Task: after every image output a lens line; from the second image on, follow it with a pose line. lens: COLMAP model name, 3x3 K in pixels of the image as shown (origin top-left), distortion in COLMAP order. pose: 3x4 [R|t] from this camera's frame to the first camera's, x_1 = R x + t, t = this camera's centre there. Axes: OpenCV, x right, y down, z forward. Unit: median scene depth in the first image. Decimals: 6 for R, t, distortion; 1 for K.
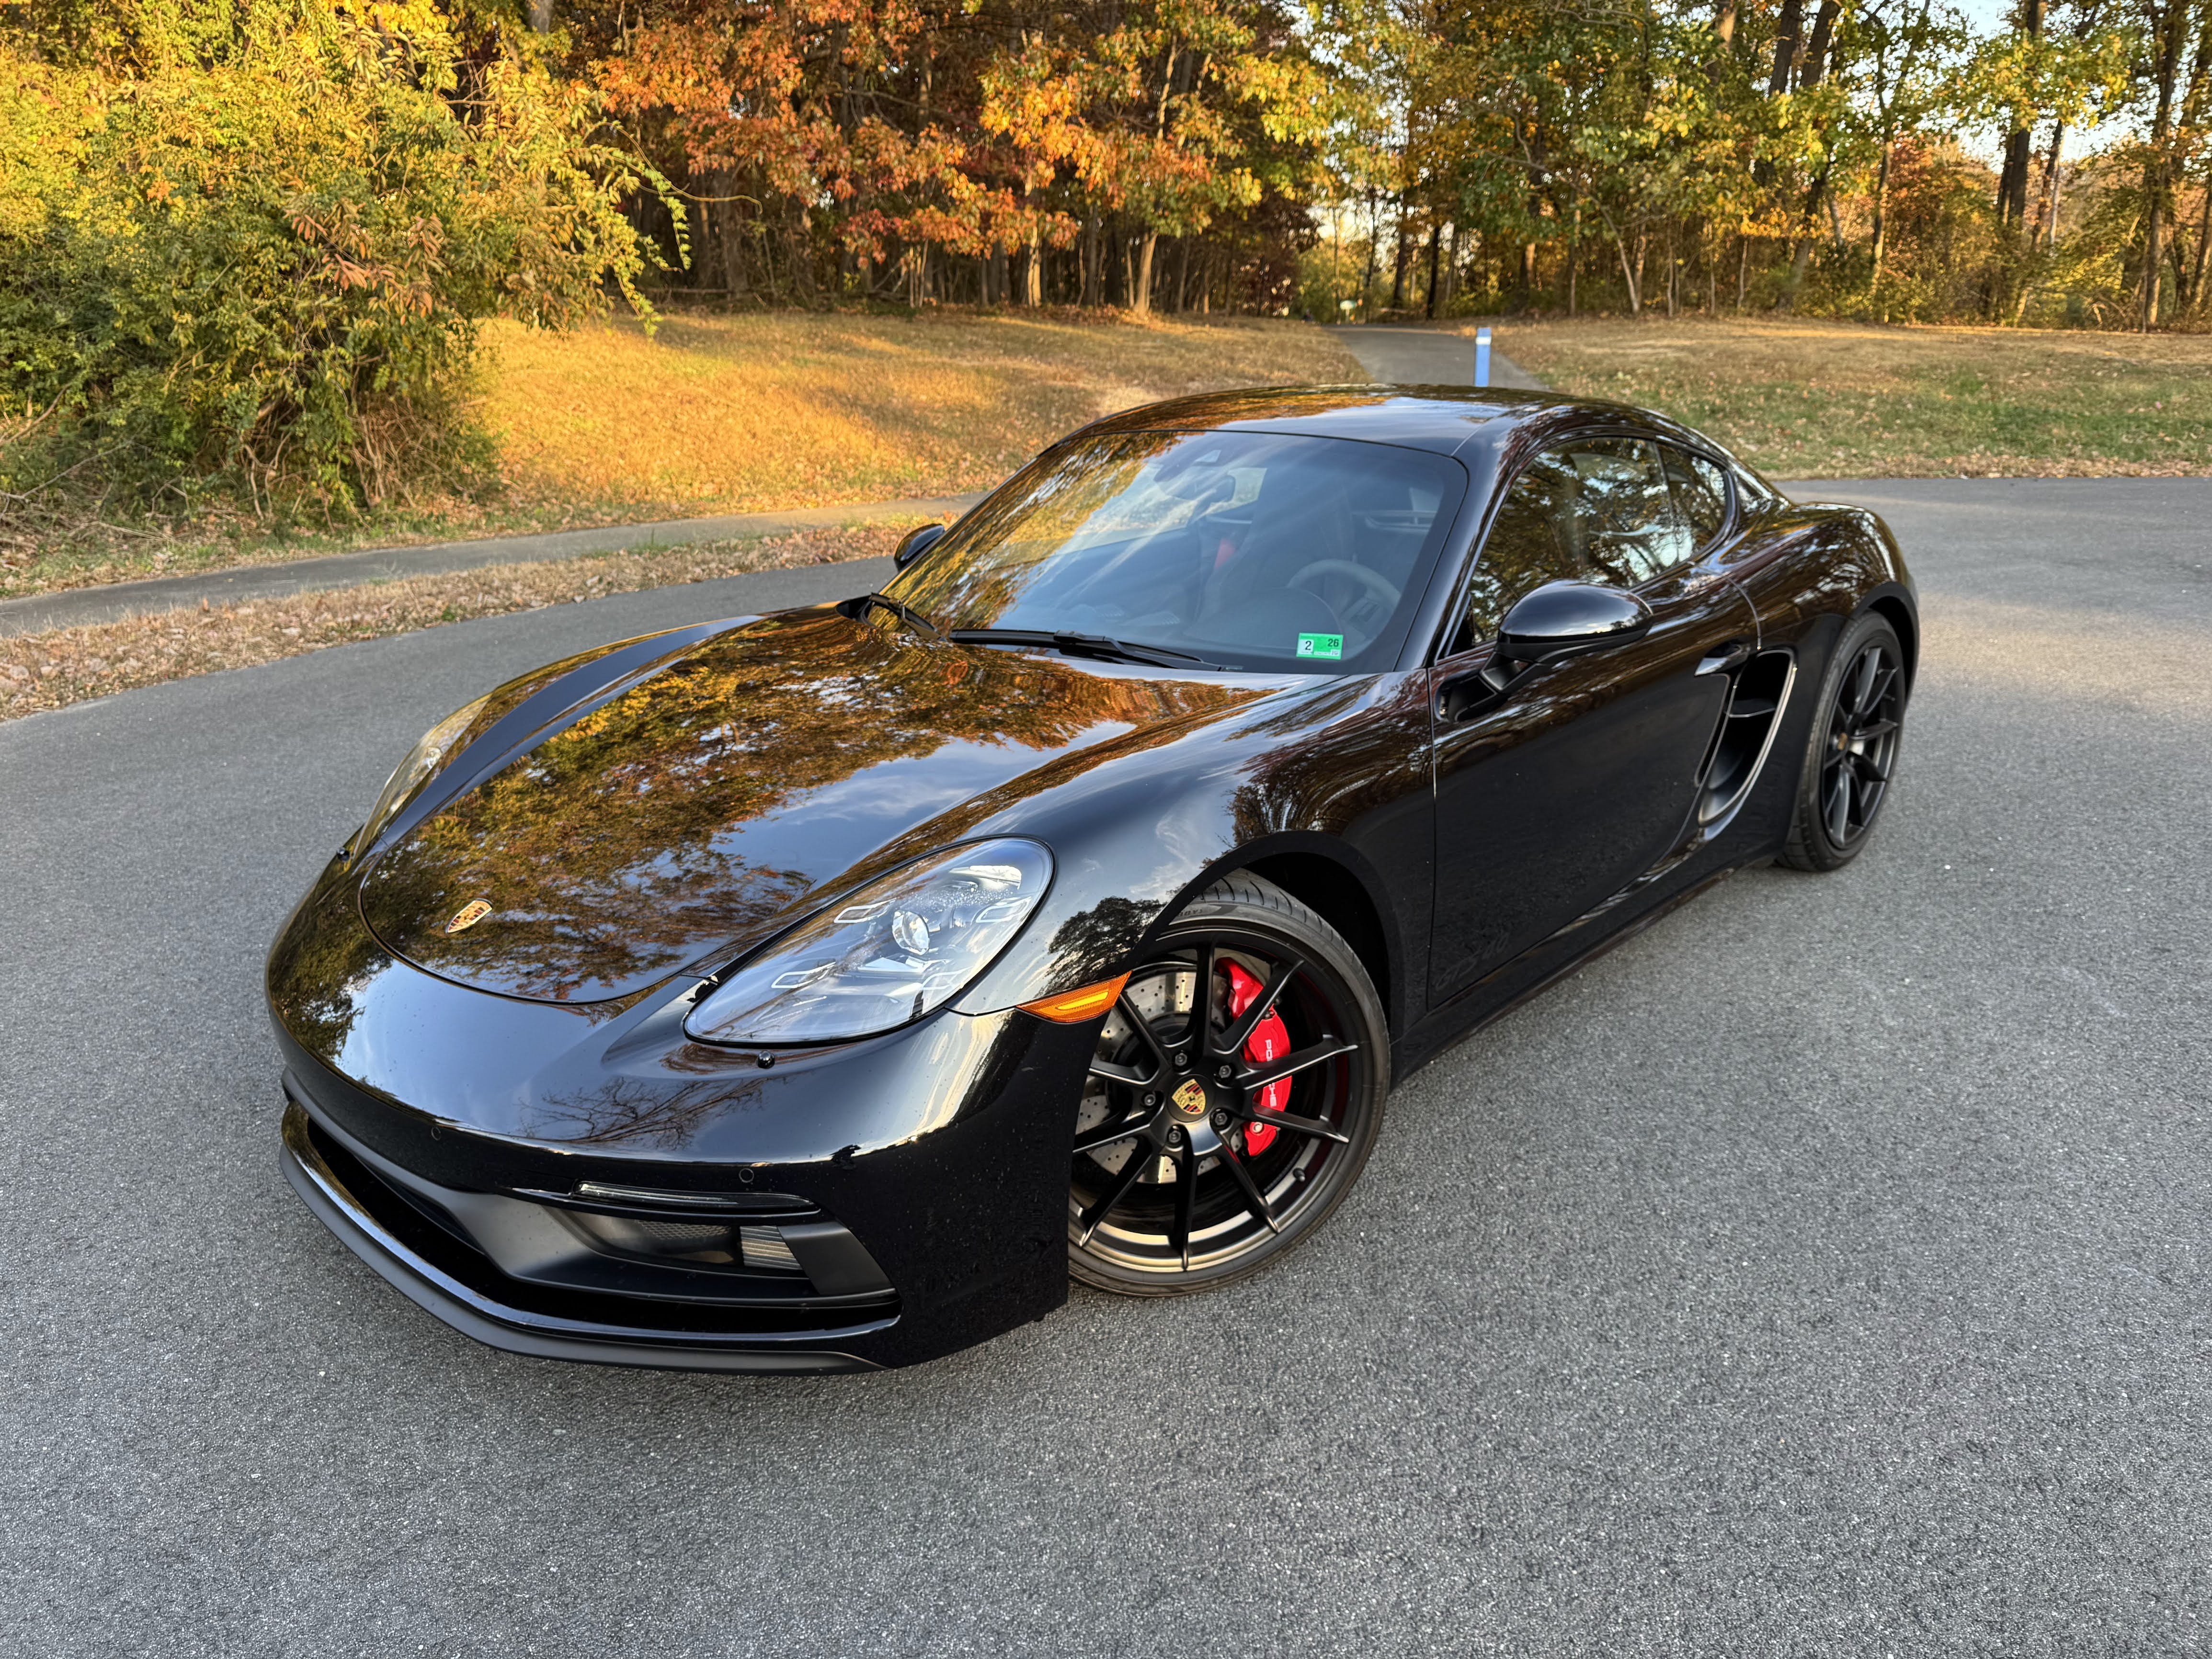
lens RADIAL K [[1526.2, 0, 1106.0], [0, 1526.2, 829.5], [0, 0, 1]] dist [-0.002428, -0.009035]
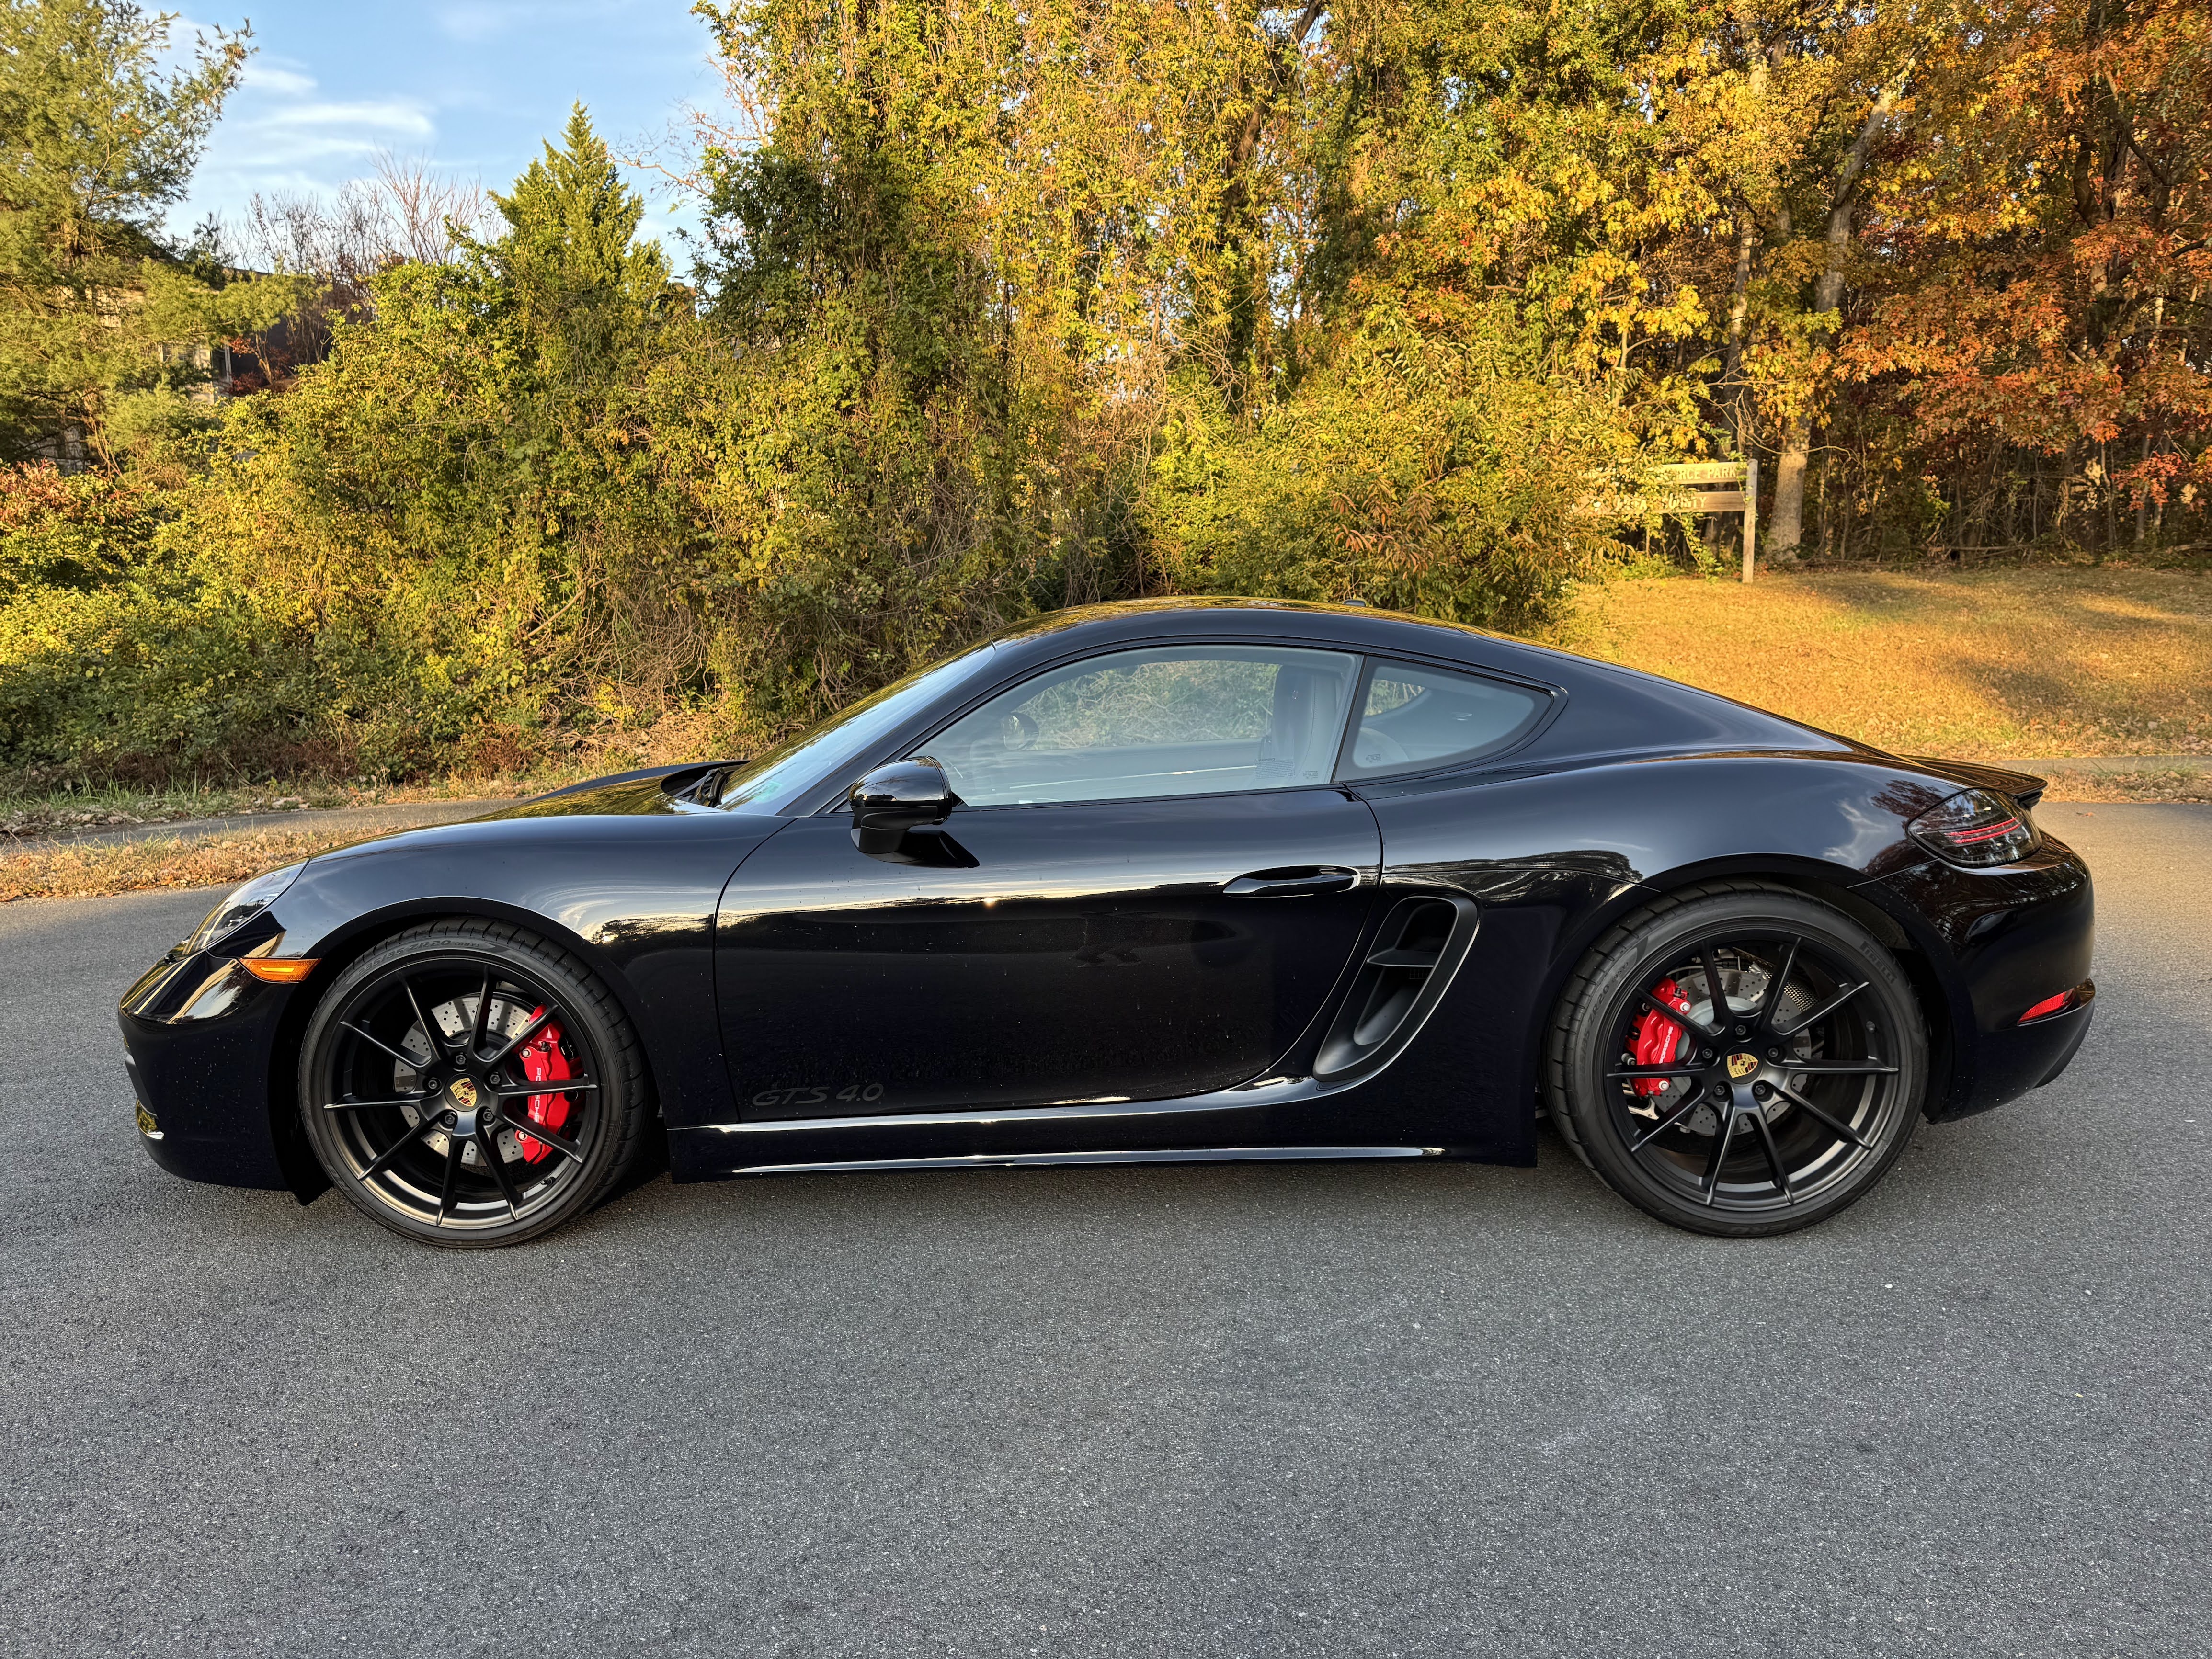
lens RADIAL K [[1526.2, 0, 1106.0], [0, 1526.2, 829.5], [0, 0, 1]] dist [-0.002428, -0.009035]
pose [[0.680609, 0.107648, -0.724696, 1.364905], [-0.225457, 0.971921, -0.067370, -0.081051], [0.697095, 0.209241, 0.685768, 0.439339]]
